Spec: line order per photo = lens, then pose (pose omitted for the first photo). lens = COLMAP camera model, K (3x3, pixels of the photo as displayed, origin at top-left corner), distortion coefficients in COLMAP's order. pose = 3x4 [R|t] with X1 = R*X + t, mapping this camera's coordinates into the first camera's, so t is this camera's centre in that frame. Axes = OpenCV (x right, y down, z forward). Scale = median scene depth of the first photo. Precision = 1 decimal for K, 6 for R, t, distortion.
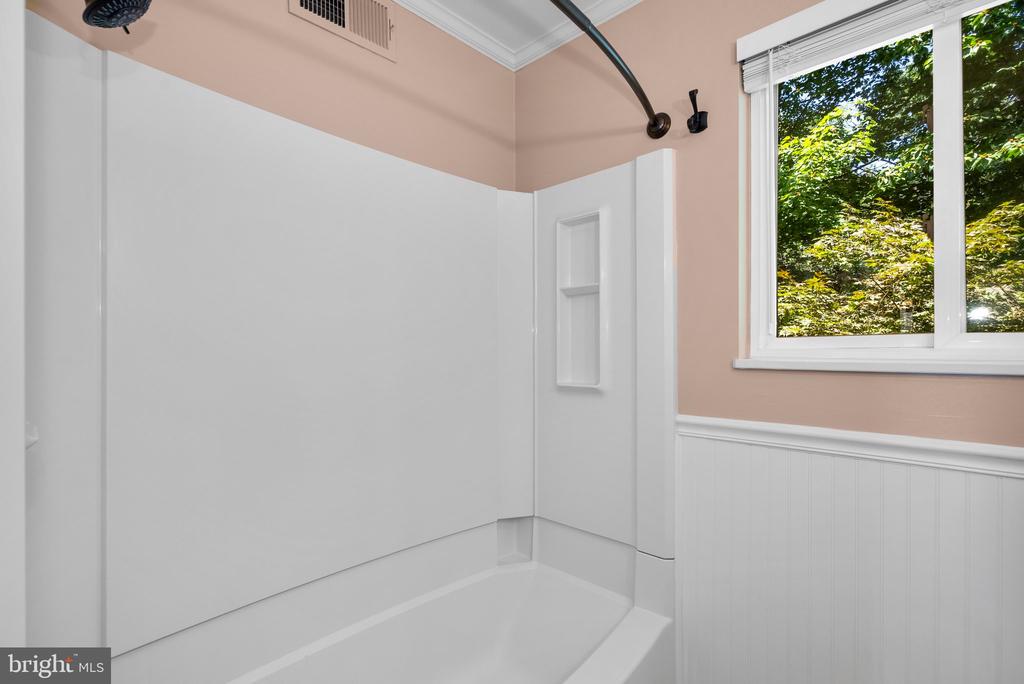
lens RADIAL K [[476.1, 0, 508.6], [0, 476.1, 352.3], [0, 0, 1]] dist [0.002556, 0.000404]
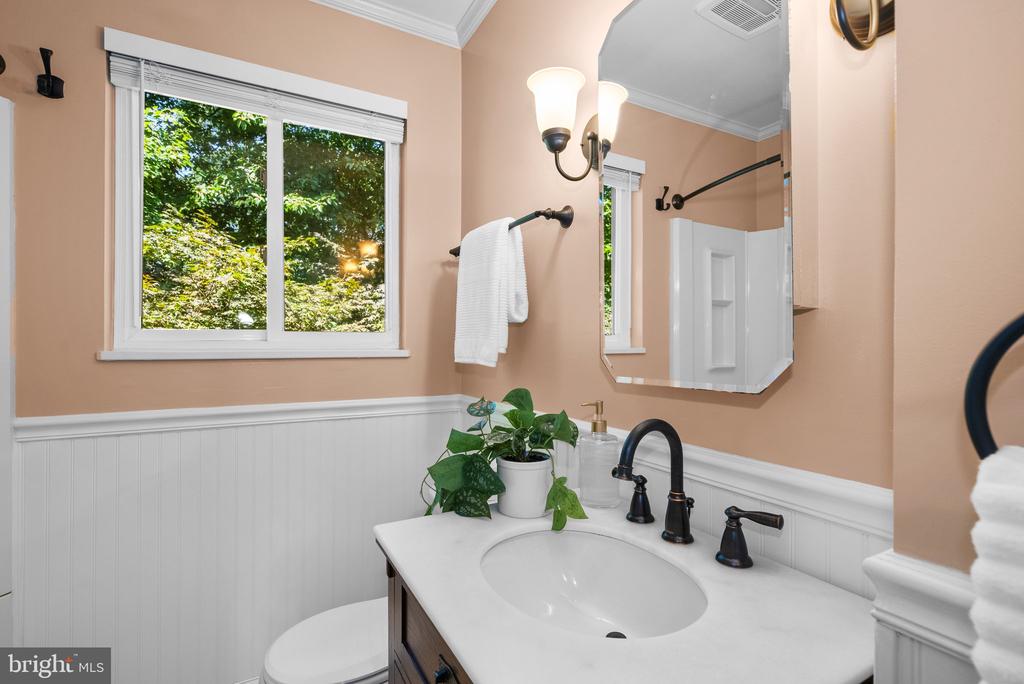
lens RADIAL K [[476.1, 0, 508.6], [0, 476.1, 352.3], [0, 0, 1]] dist [0.002556, 0.000404]
pose [[0.288644, -0.018886, 0.957250, -0.212498], [0.001398, 0.999813, 0.019304, -0.000657], [-0.957435, -0.004234, 0.288617, -0.079152]]
